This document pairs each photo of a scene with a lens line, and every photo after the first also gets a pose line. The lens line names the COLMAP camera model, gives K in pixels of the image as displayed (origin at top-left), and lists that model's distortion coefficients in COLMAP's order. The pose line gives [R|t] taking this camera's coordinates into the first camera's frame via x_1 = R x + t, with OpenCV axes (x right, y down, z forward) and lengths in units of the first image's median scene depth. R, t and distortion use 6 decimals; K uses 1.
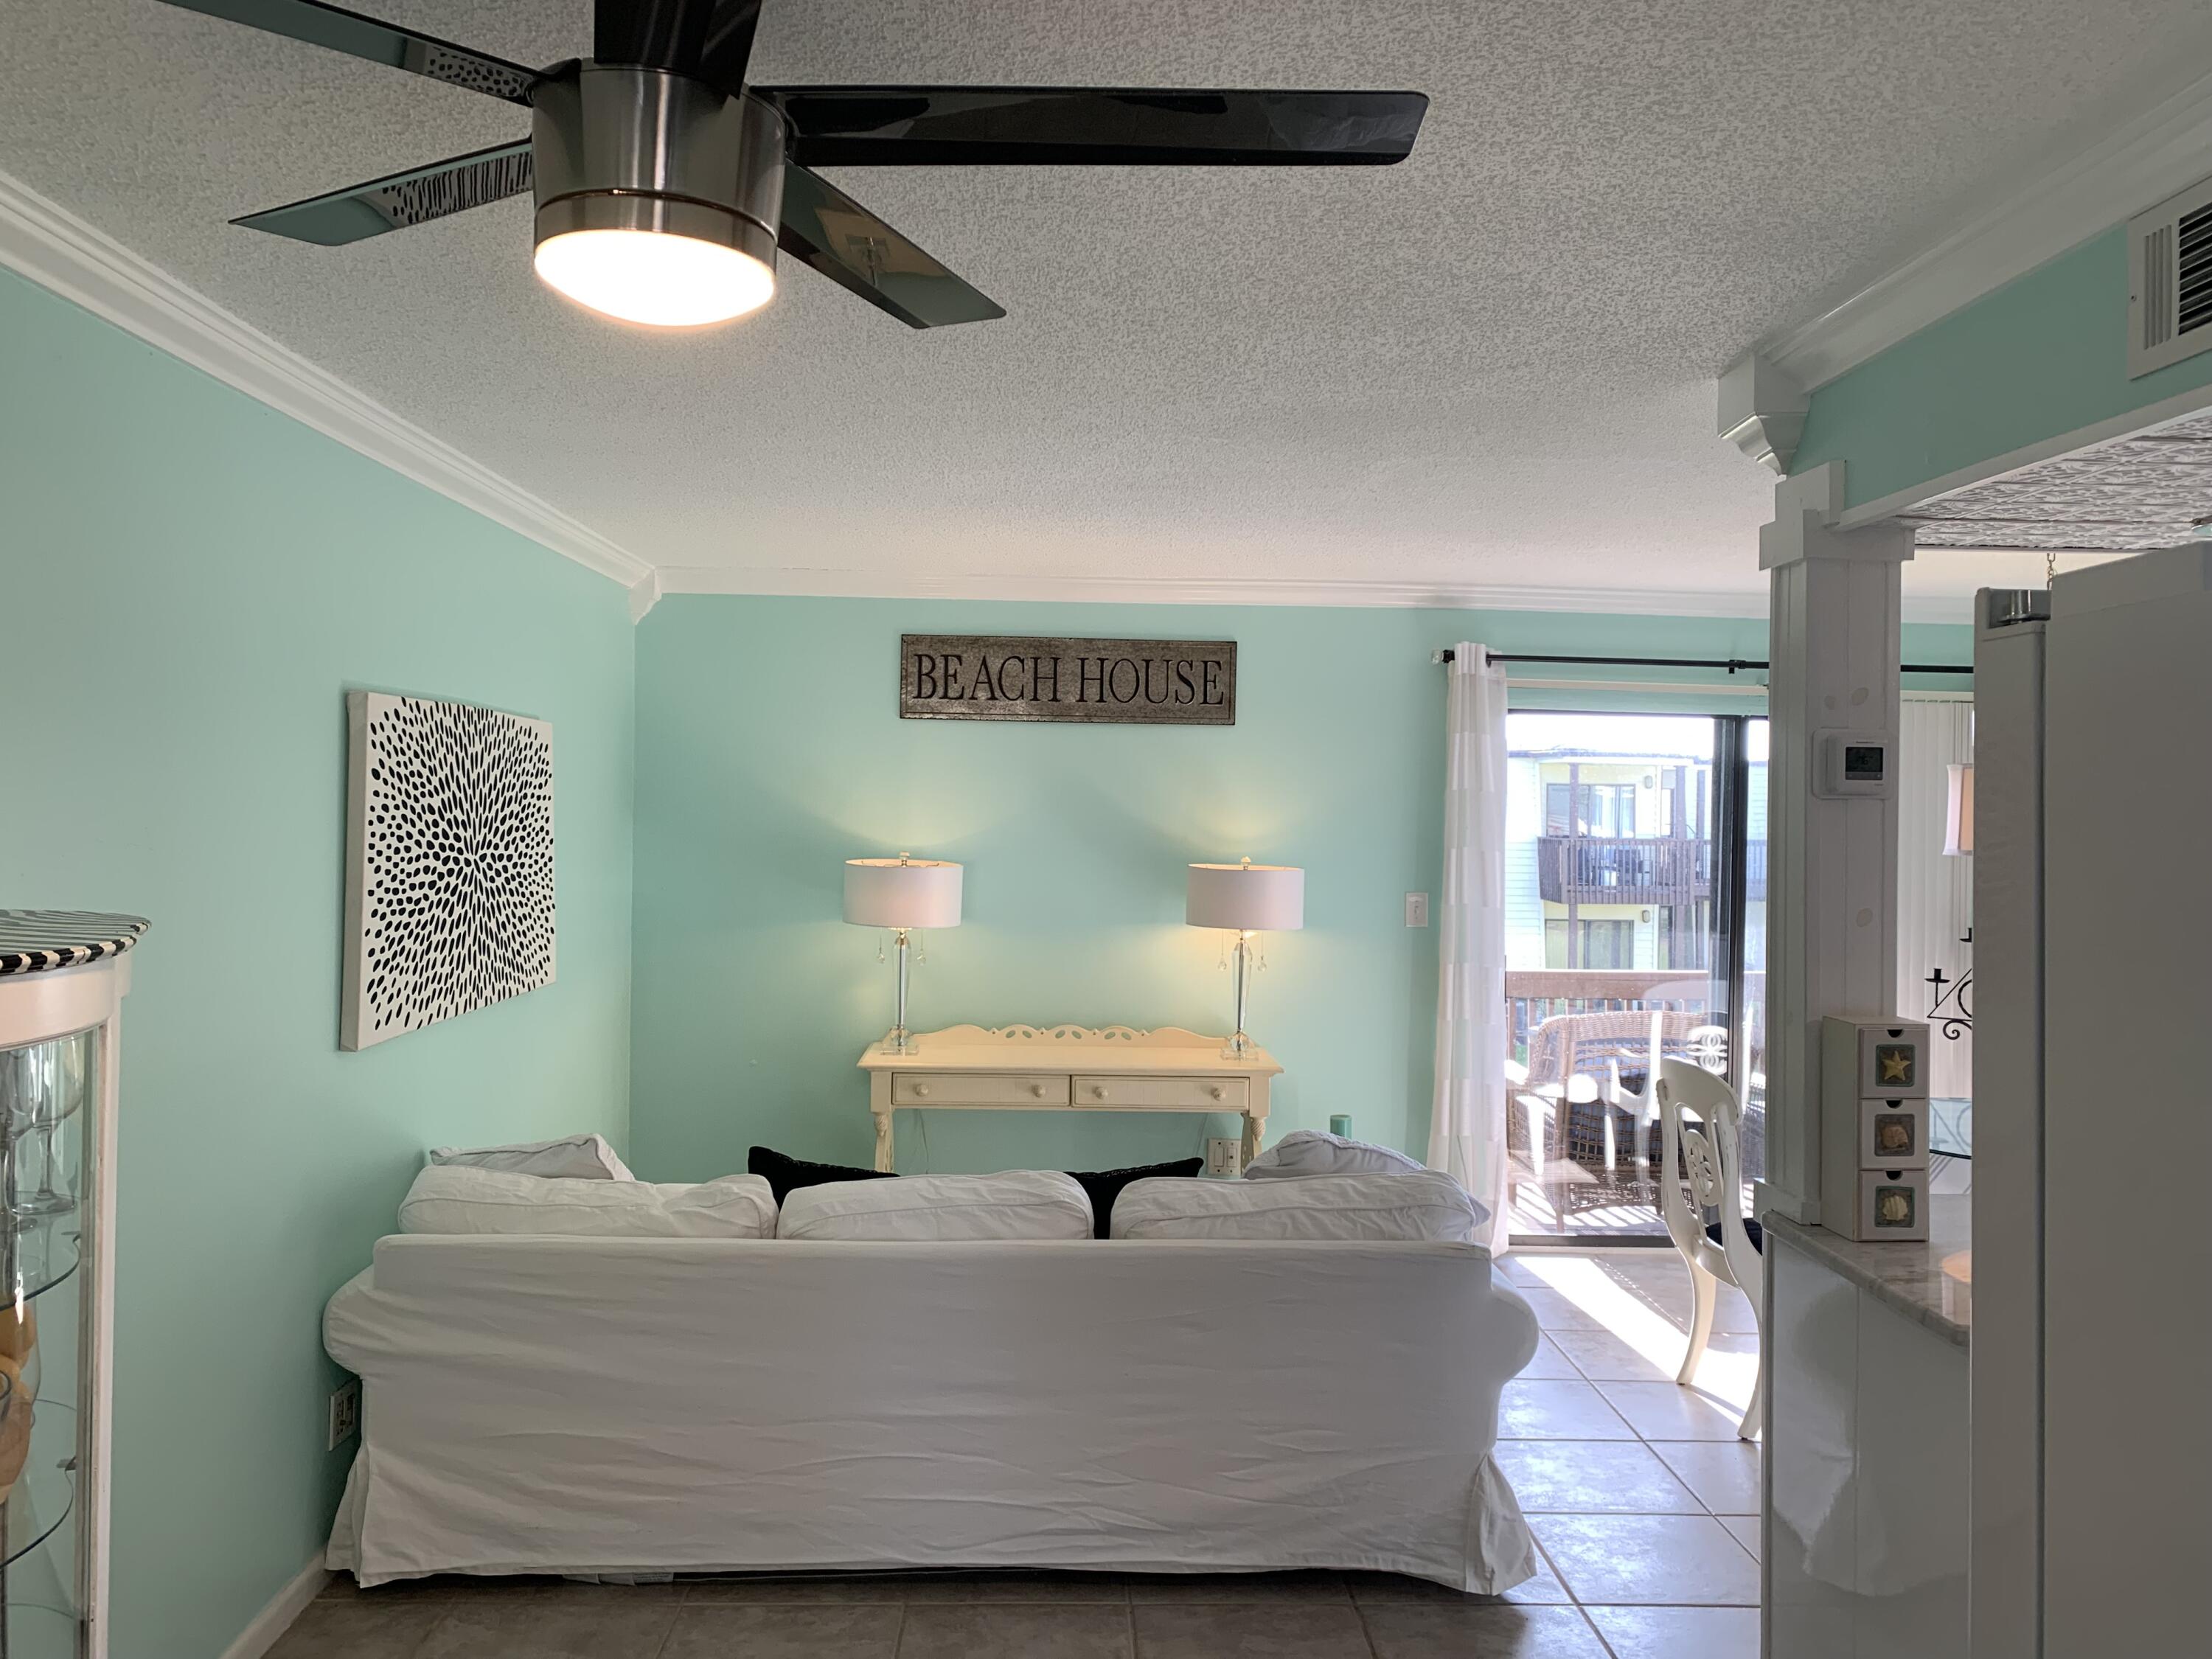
lens RADIAL K [[1660.6, 0, 1104.0], [0, 1660.6, 809.0], [0, 0, 1]] dist [0.154319, -0.341365]
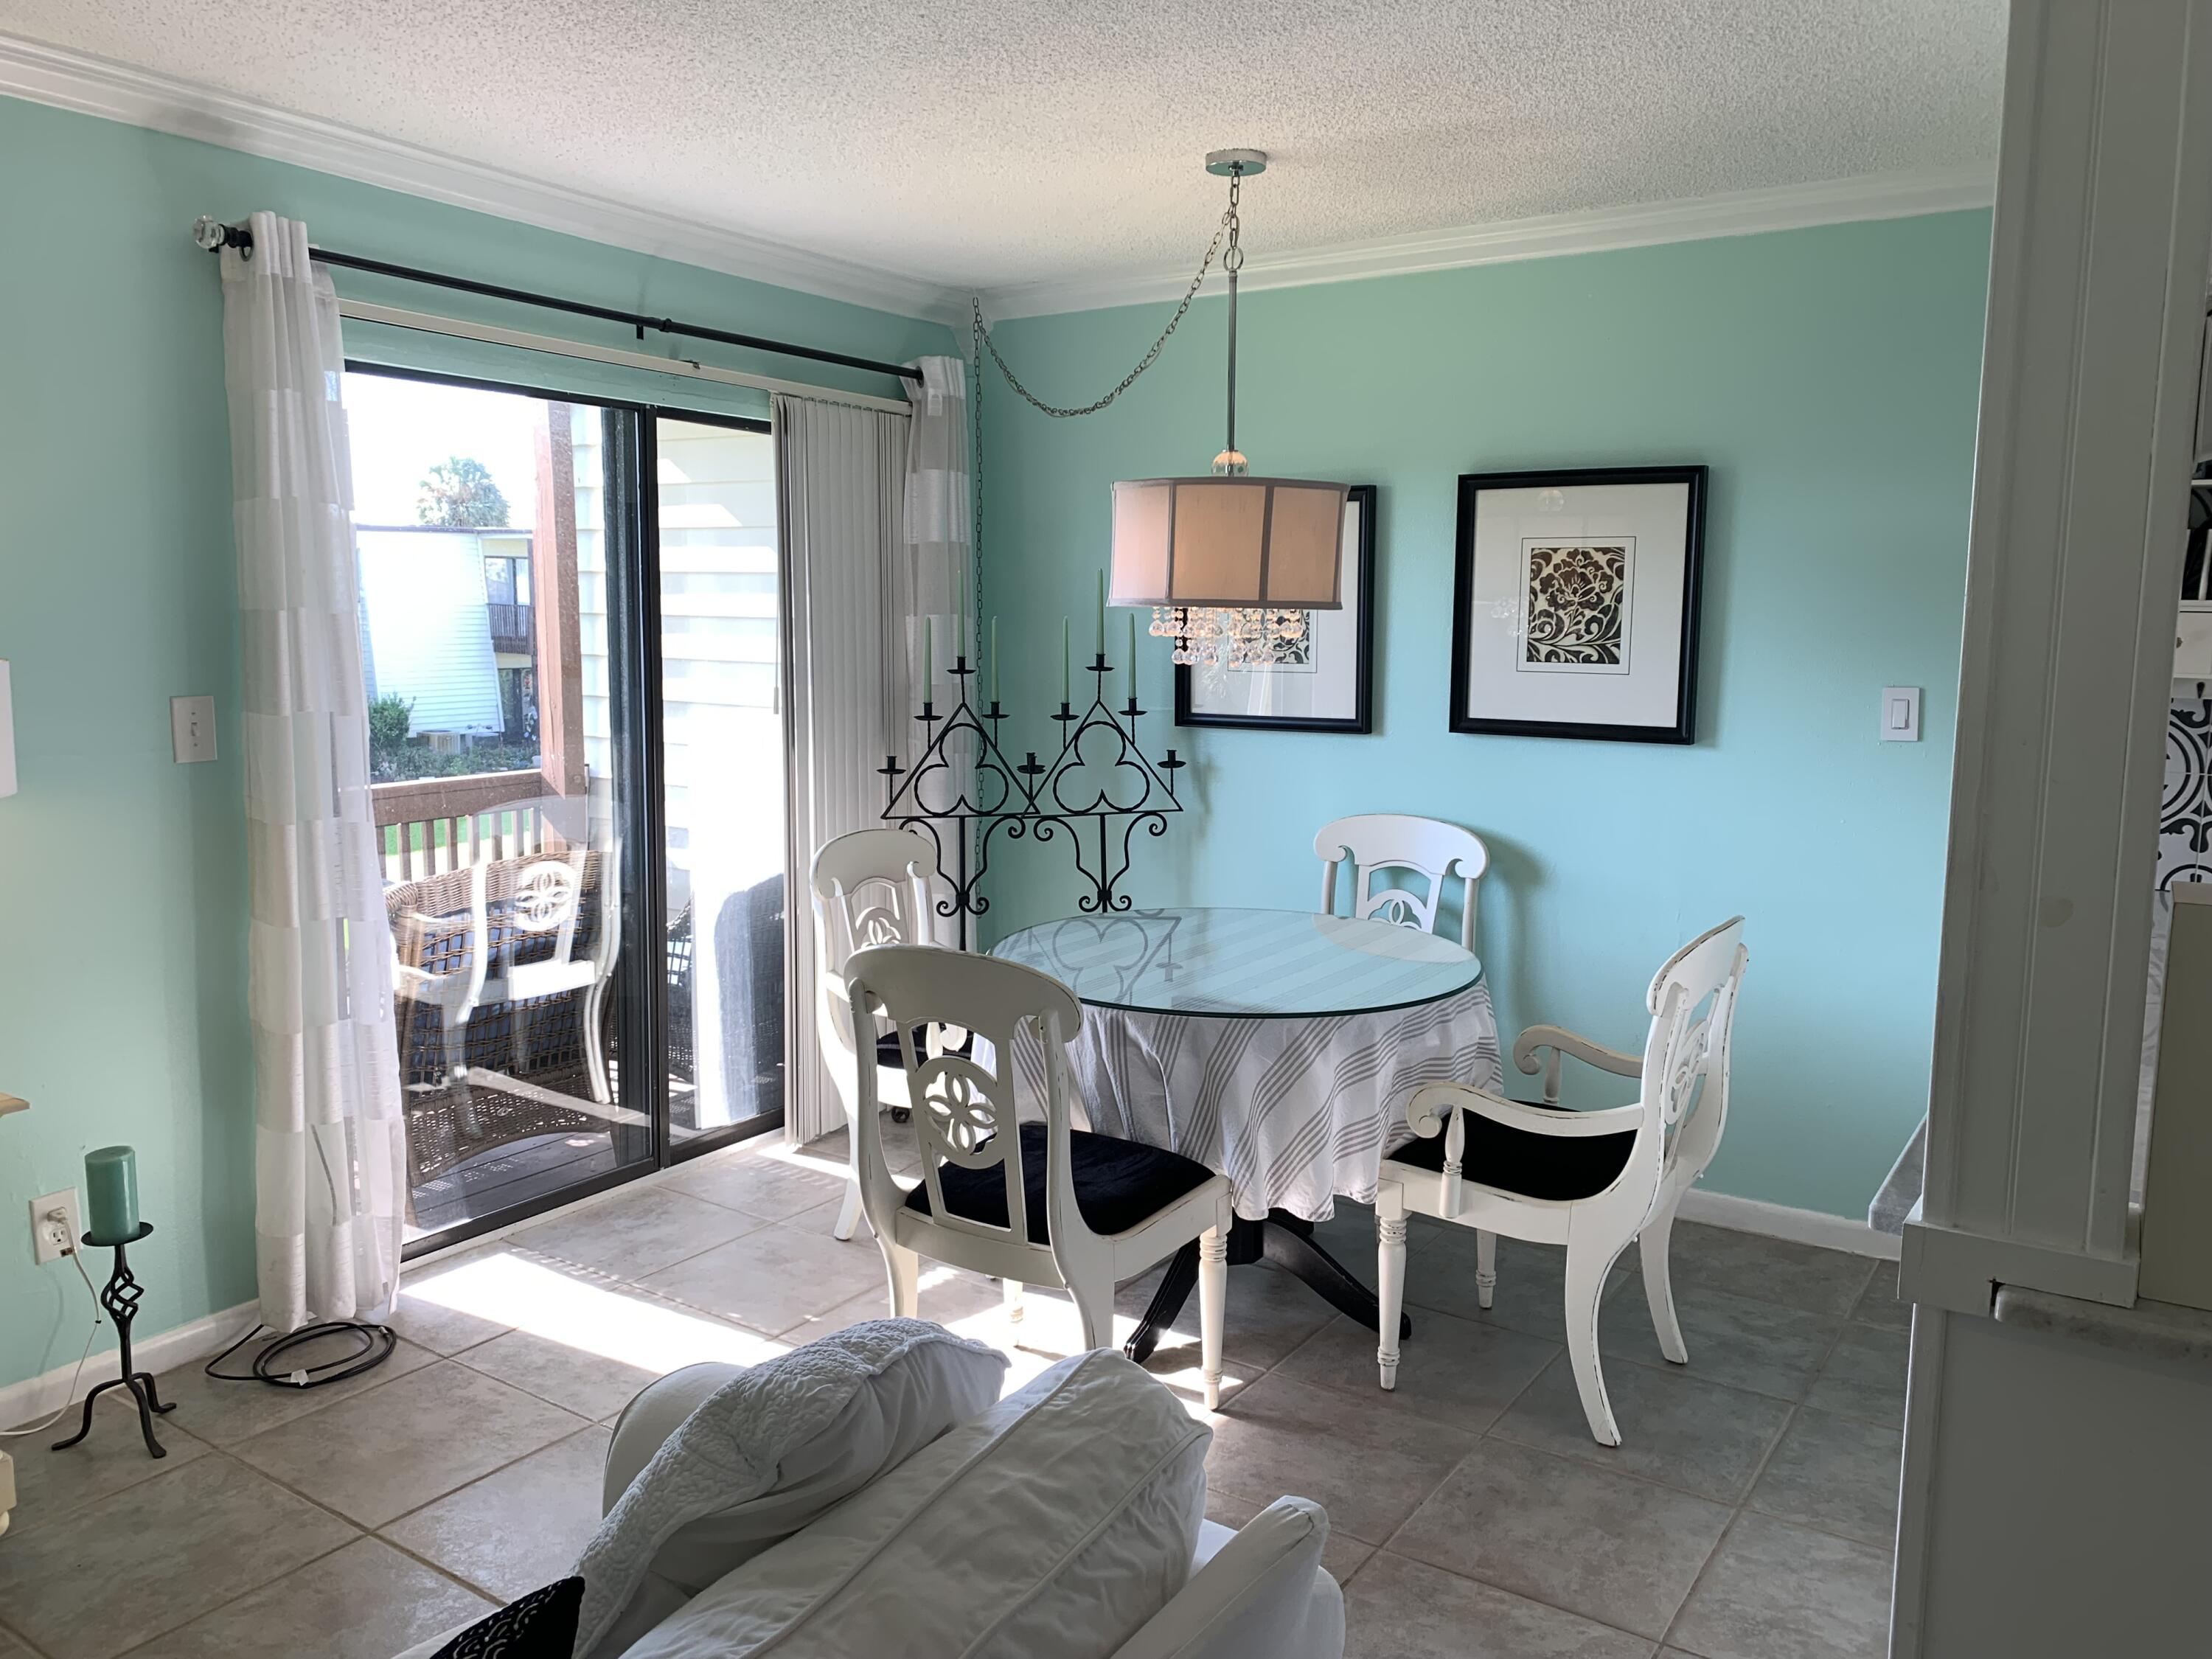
lens RADIAL K [[1688.0, 0, 1108.4], [0, 1688.0, 820.6], [0, 0, 1]] dist [0.003883, 0.001152]
pose [[0.582081, -0.116581, 0.804730, -0.084357], [-0.000010, 0.989668, 0.143380, 0.013274], [-0.813131, -0.083467, 0.576066, 0.498007]]
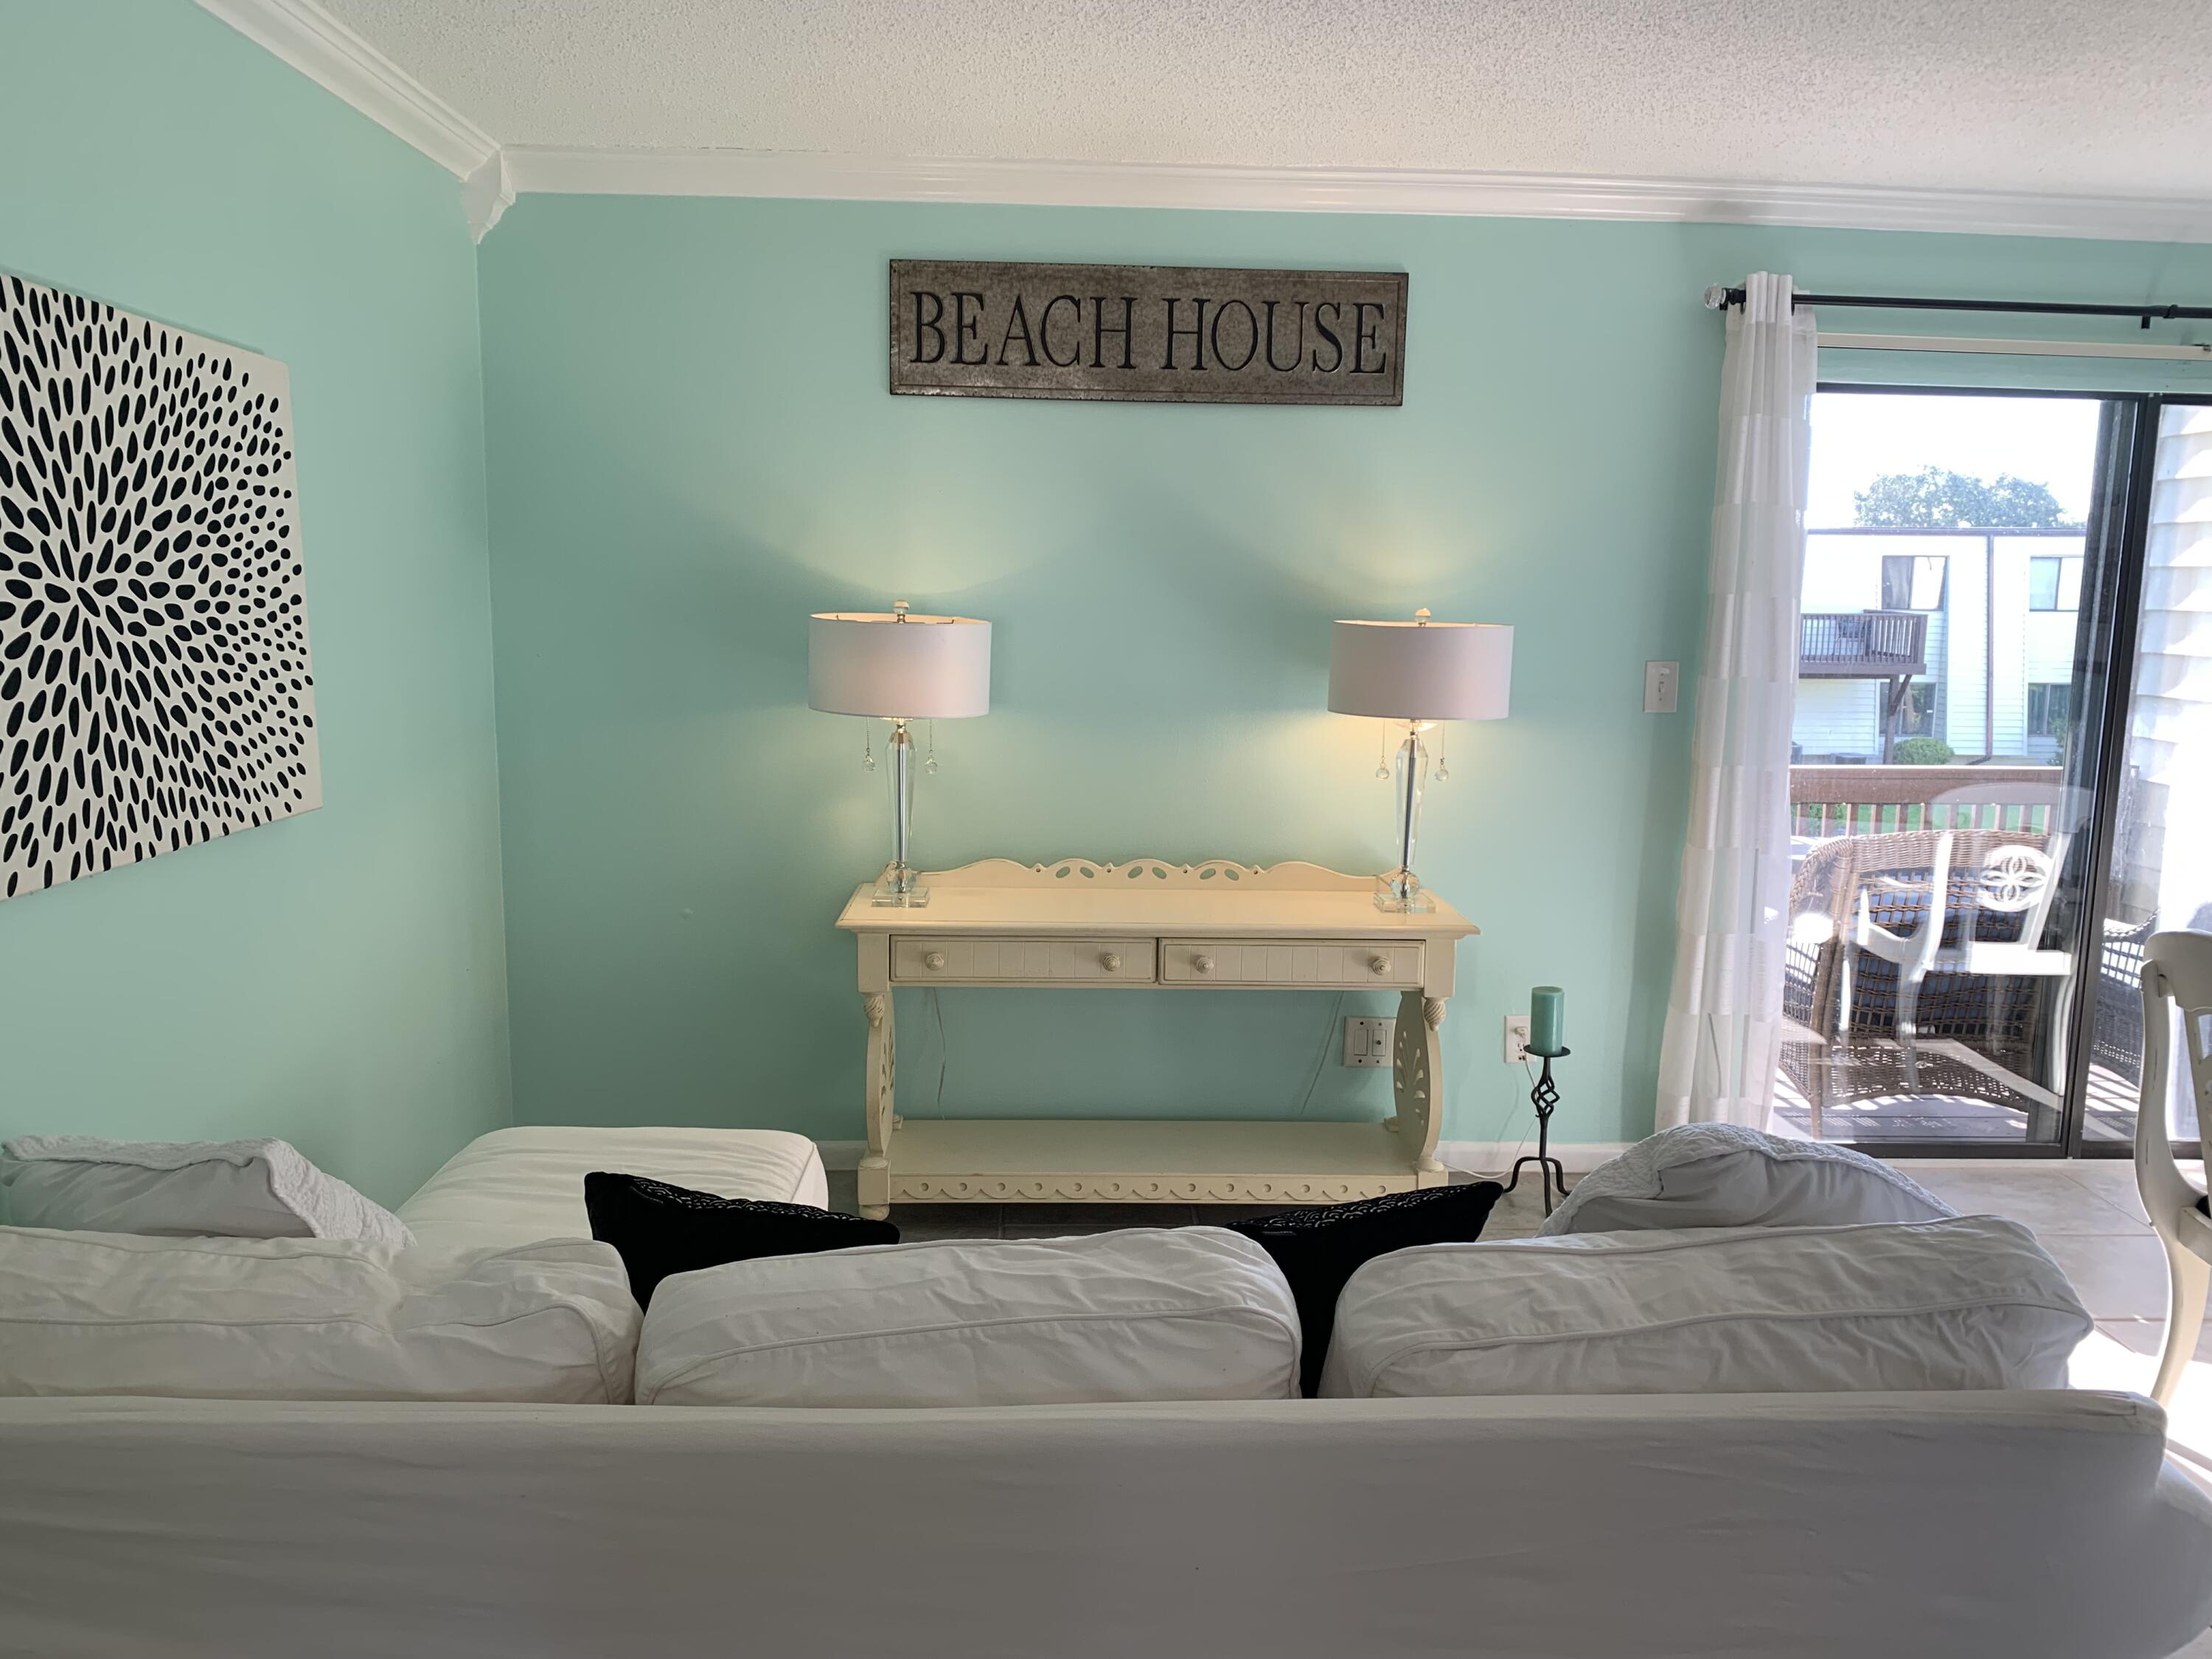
lens RADIAL K [[1675.1, 0, 1118.9], [0, 1675.1, 824.9], [0, 0, 1]] dist [0.048626, -0.055801]
pose [[0.999992, -0.001642, 0.003598, -0.038079], [0.001126, 0.990273, 0.139136, 0.022109], [-0.003792, -0.139131, 0.990267, 0.346499]]
